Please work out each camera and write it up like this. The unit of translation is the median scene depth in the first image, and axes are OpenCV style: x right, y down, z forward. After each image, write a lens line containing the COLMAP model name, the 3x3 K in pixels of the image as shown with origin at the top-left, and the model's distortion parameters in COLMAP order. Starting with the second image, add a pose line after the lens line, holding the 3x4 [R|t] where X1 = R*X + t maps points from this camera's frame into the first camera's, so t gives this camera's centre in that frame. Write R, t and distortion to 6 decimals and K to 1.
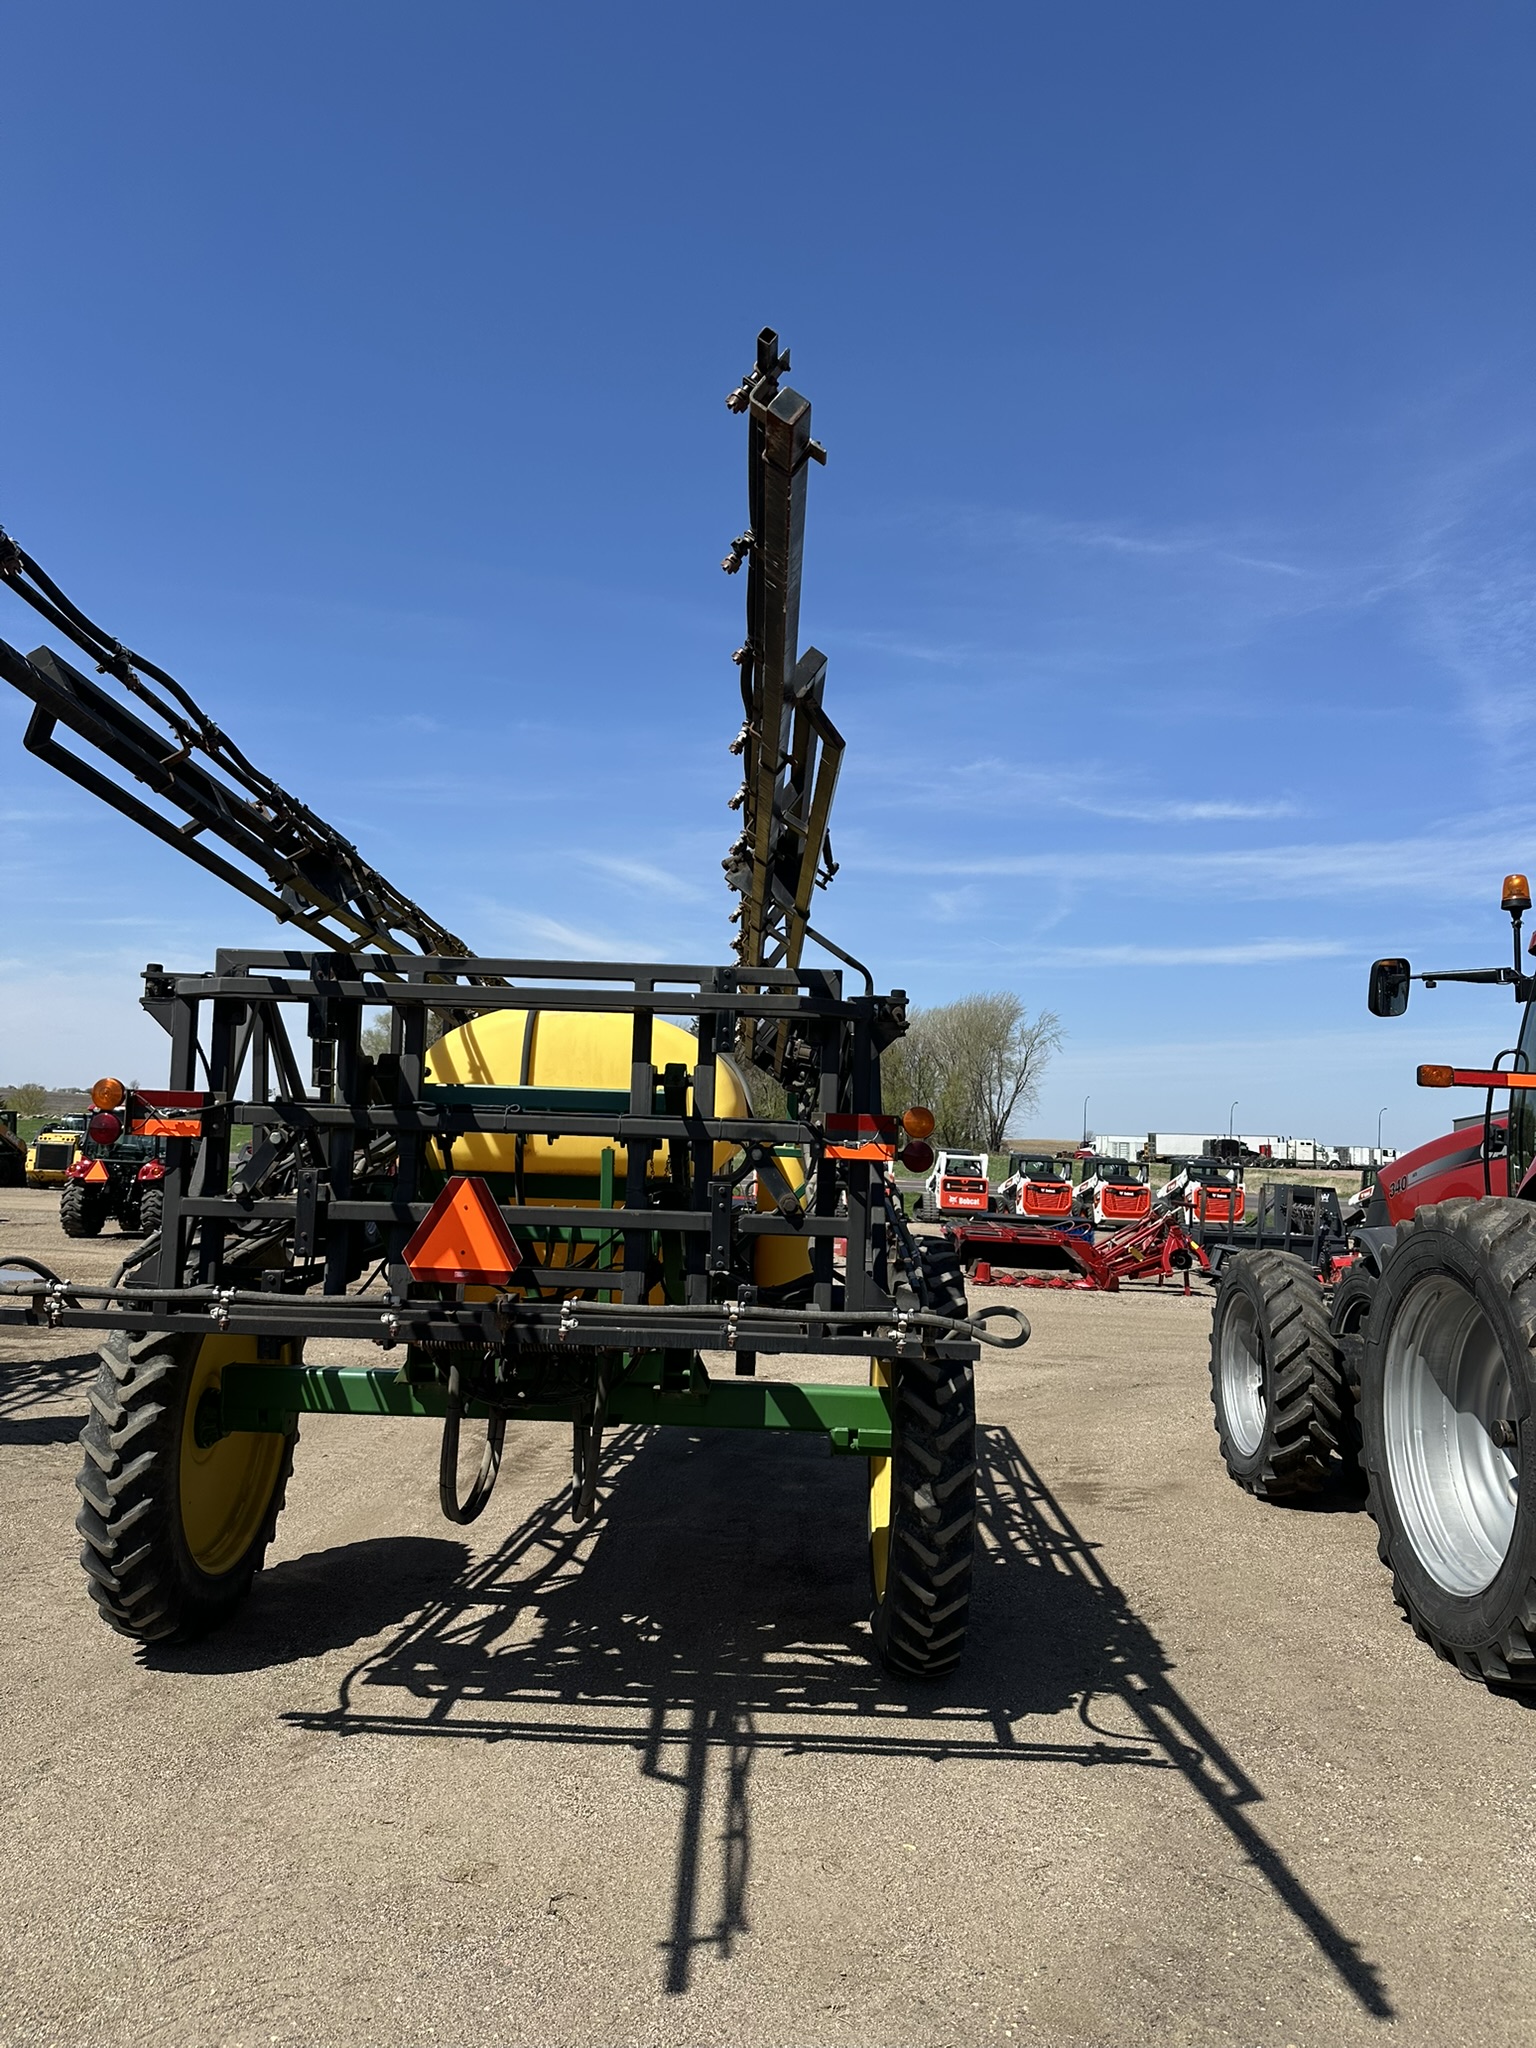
lens RADIAL K [[1444.3, 0, 771.2], [0, 1444.3, 1025.8], [0, 0, 1]] dist [0.017988, -0.020875]
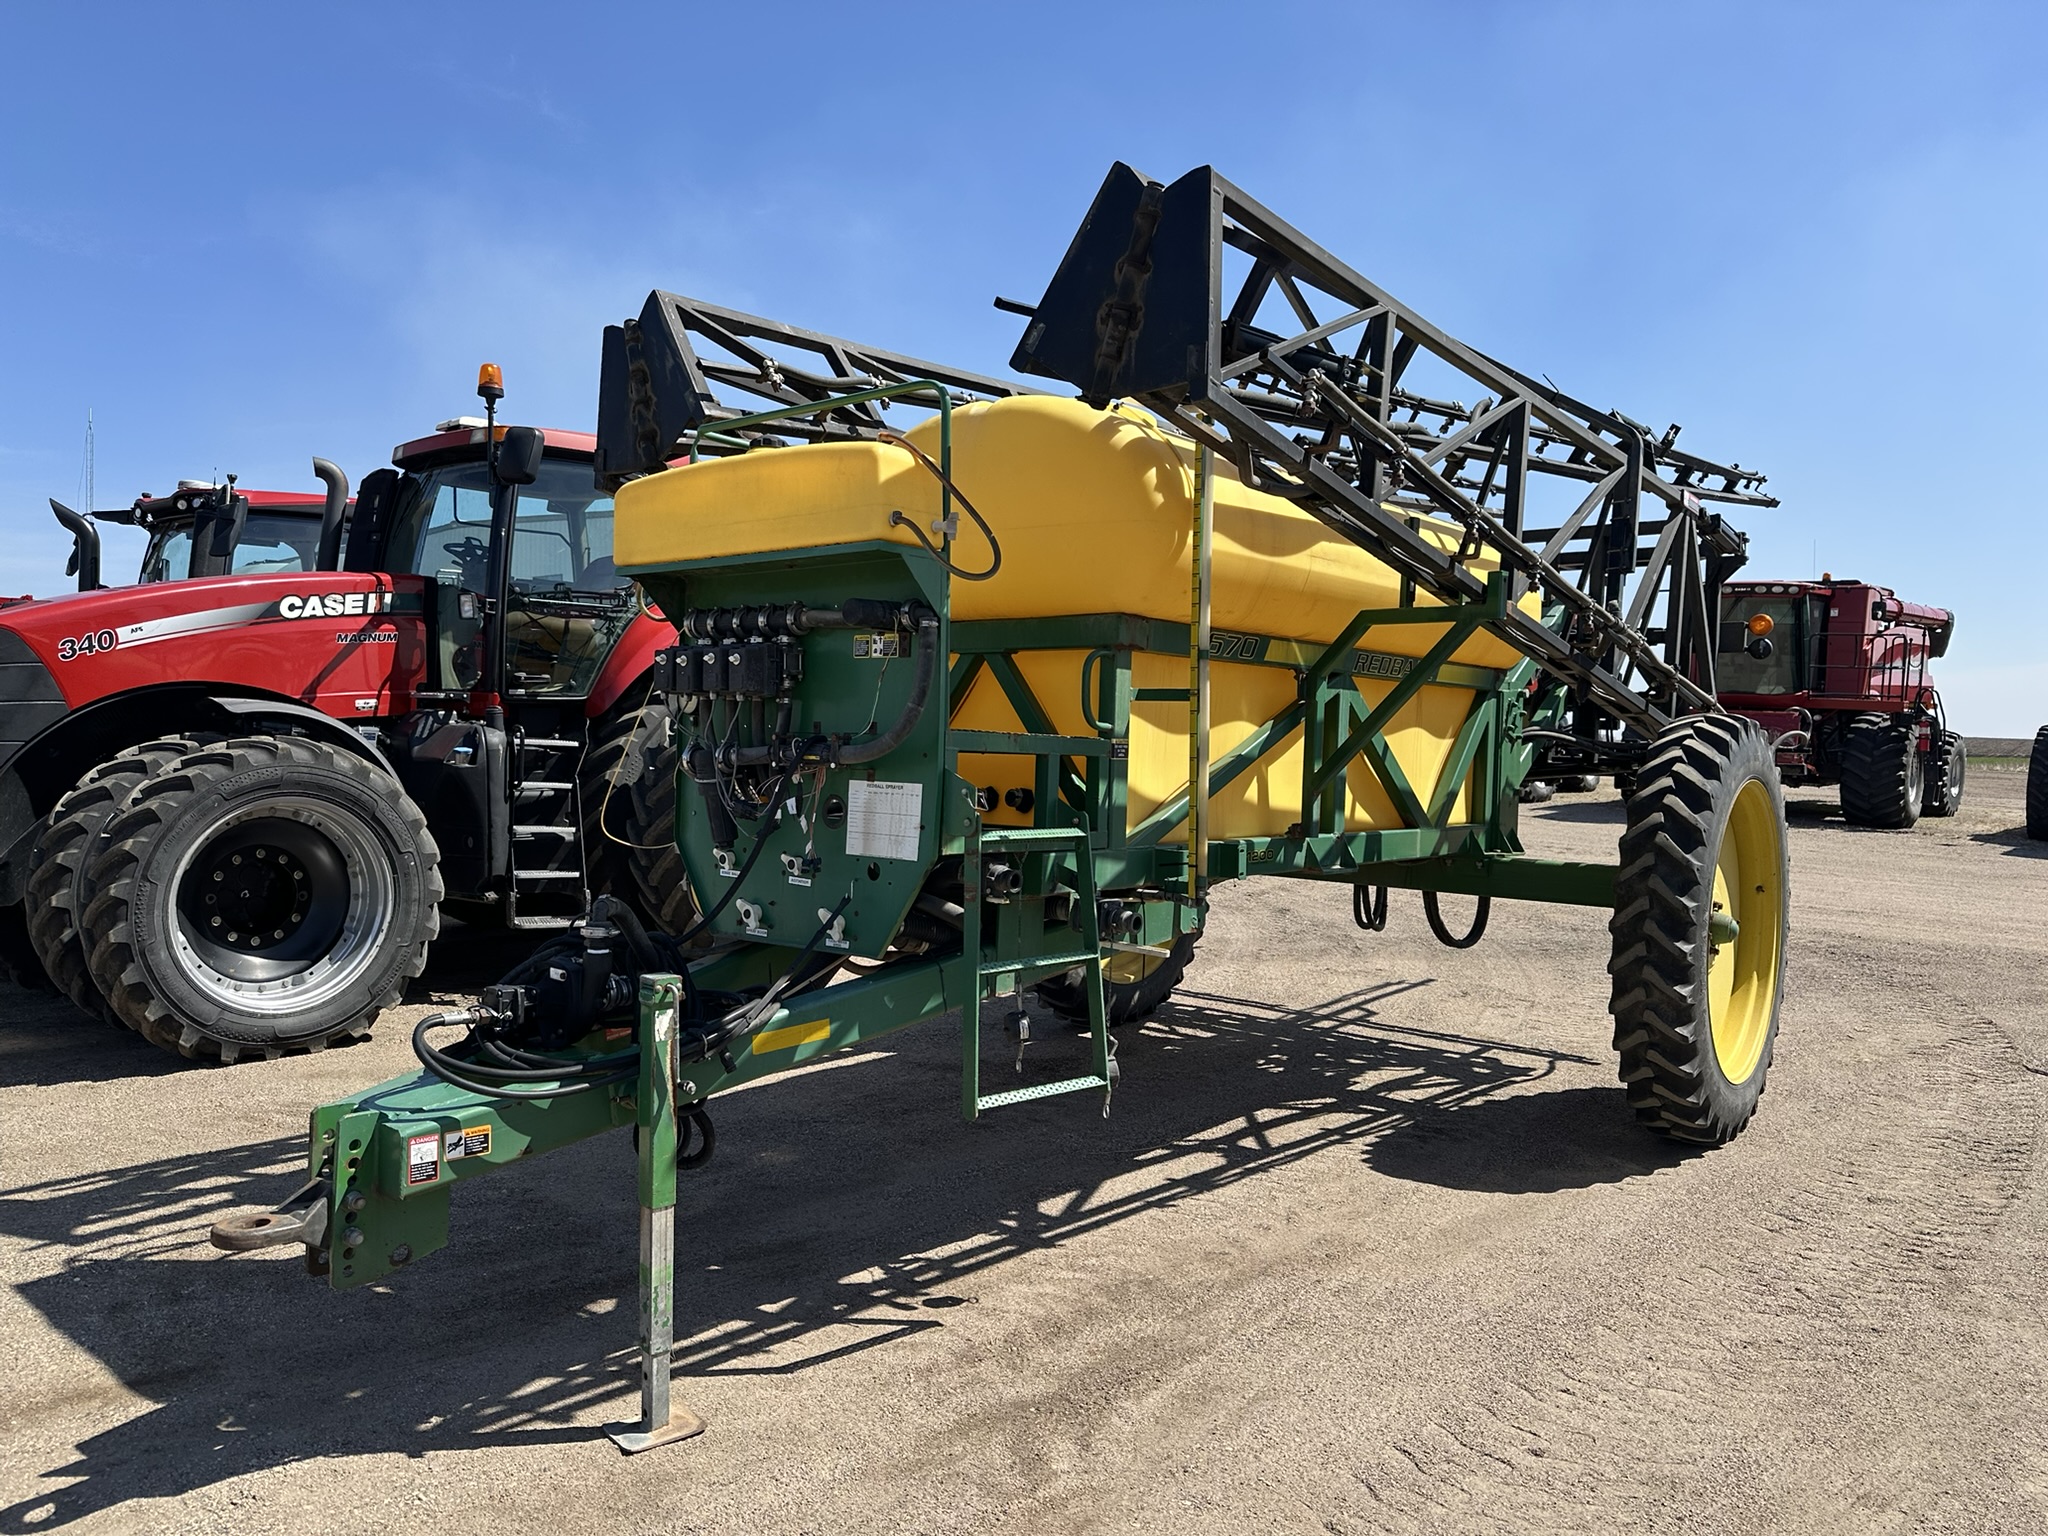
lens RADIAL K [[1444.3, 0, 1017.9], [0, 1444.3, 763.1], [0, 0, 1]] dist [0.017988, -0.020875]
pose [[-0.779345, -0.070341, 0.622634, -0.638628], [-0.092321, 0.995725, -0.003067, 0.214497], [-0.619757, -0.059873, -0.782507, 2.091183]]
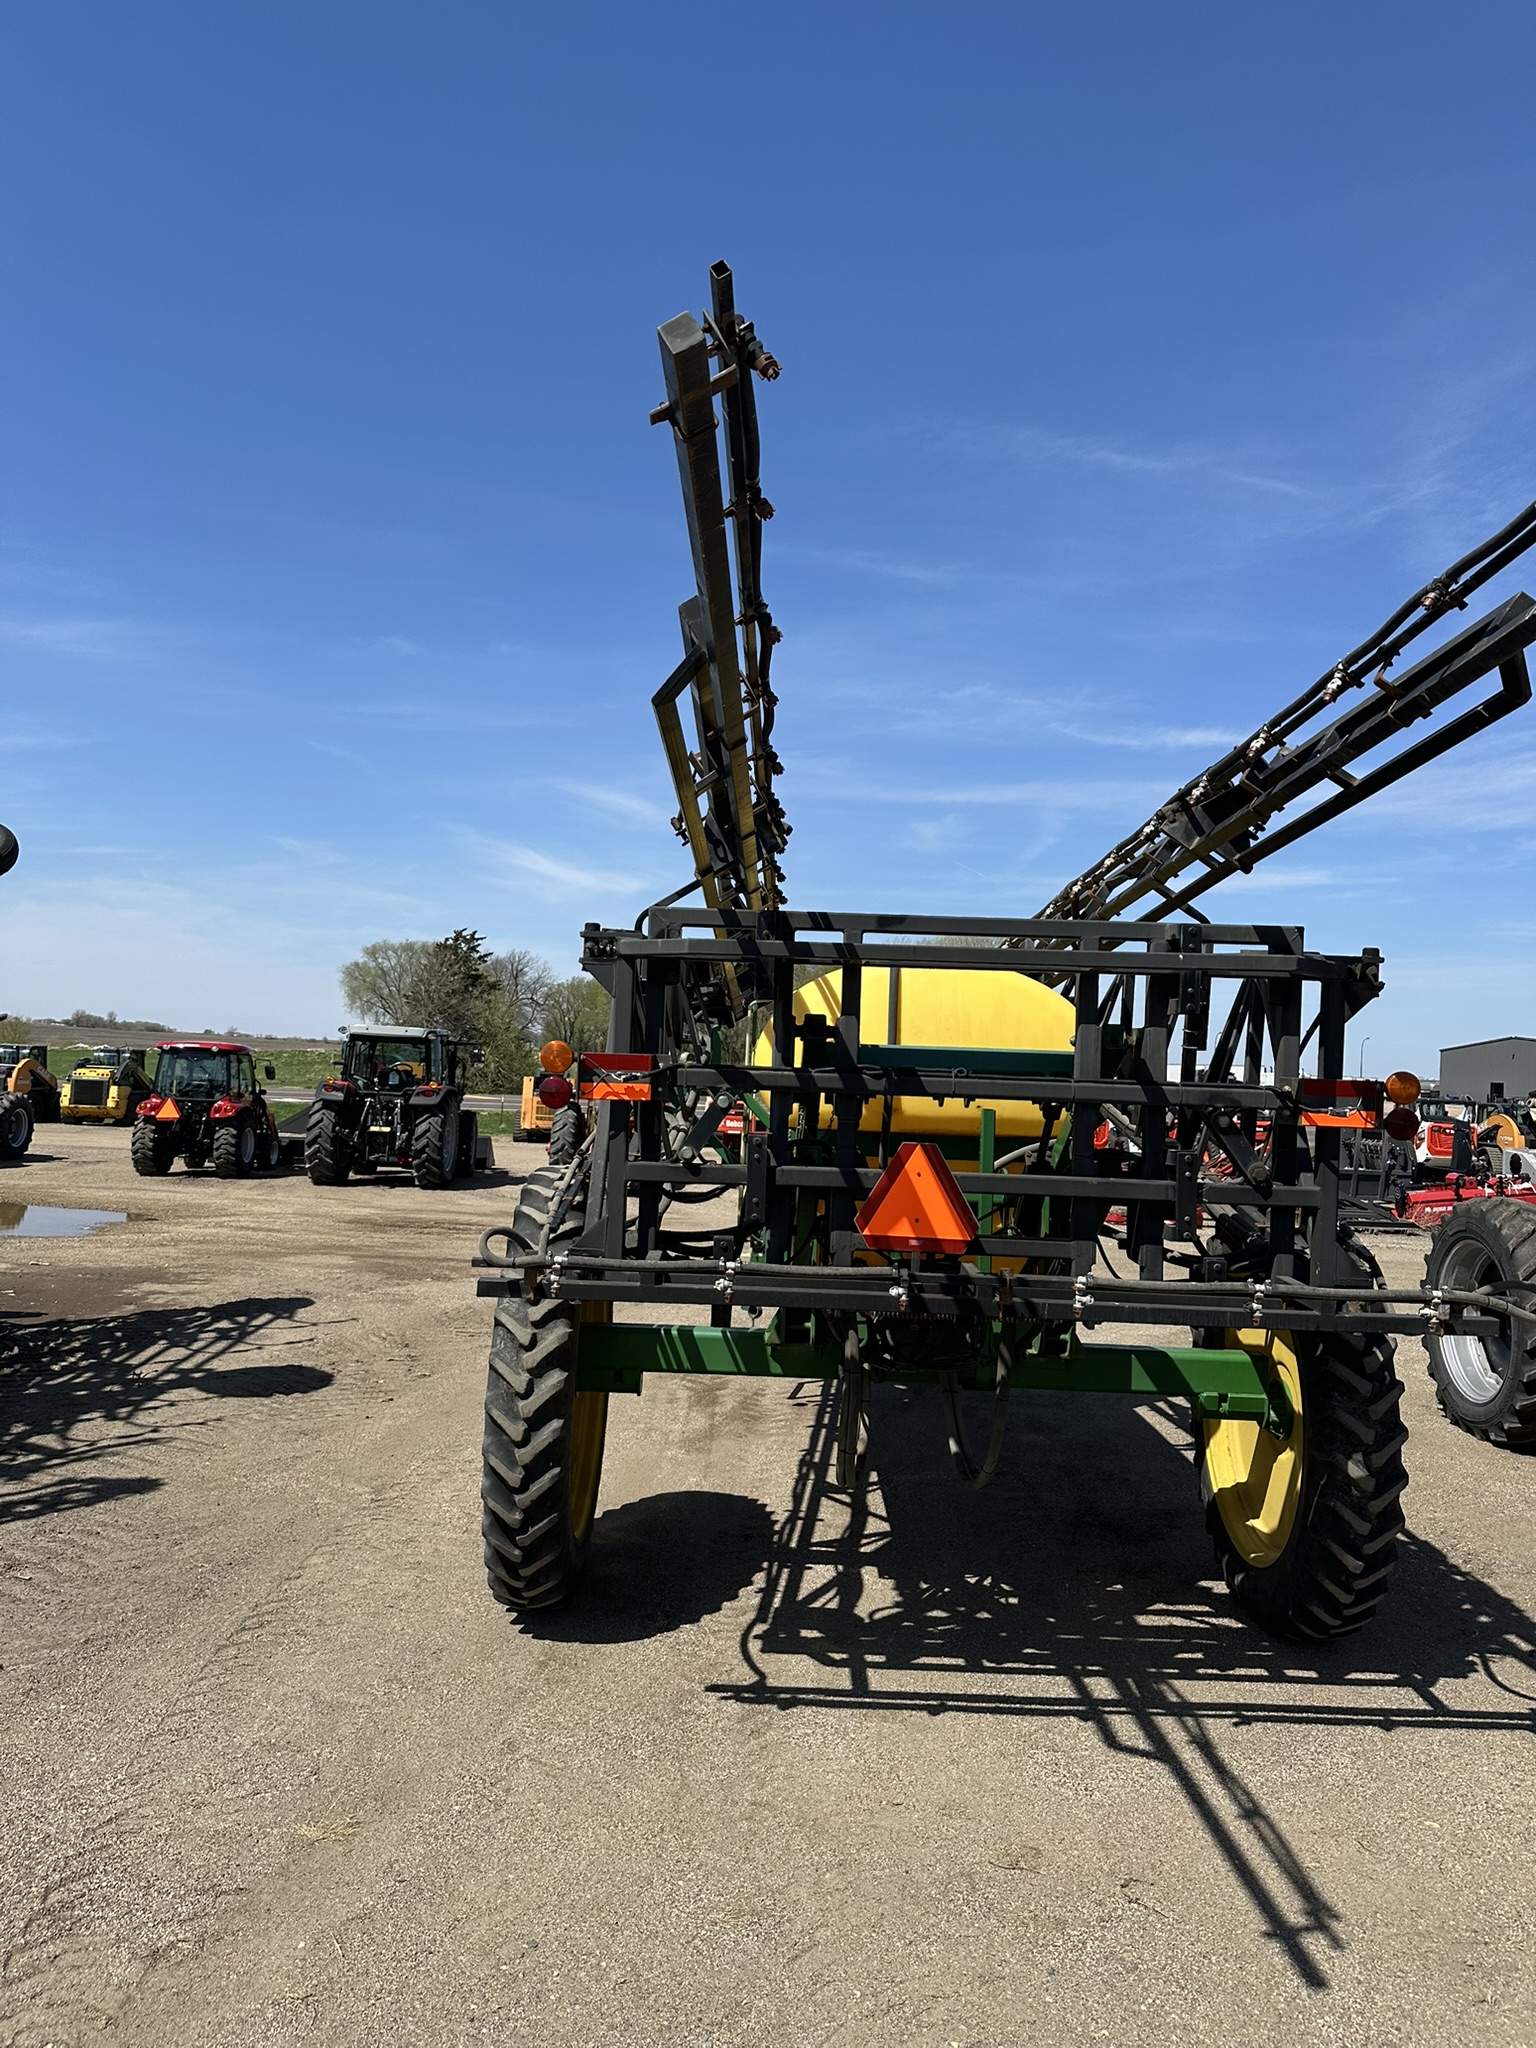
lens RADIAL K [[1444.3, 0, 761.5], [0, 1444.3, 1053.5], [0, 0, 1]] dist [0.017988, -0.020875]
pose [[0.999905, -0.001388, 0.013697, -0.270674], [0.000453, 0.997679, 0.068085, -0.016768], [-0.013759, -0.068072, 0.997586, 0.043403]]
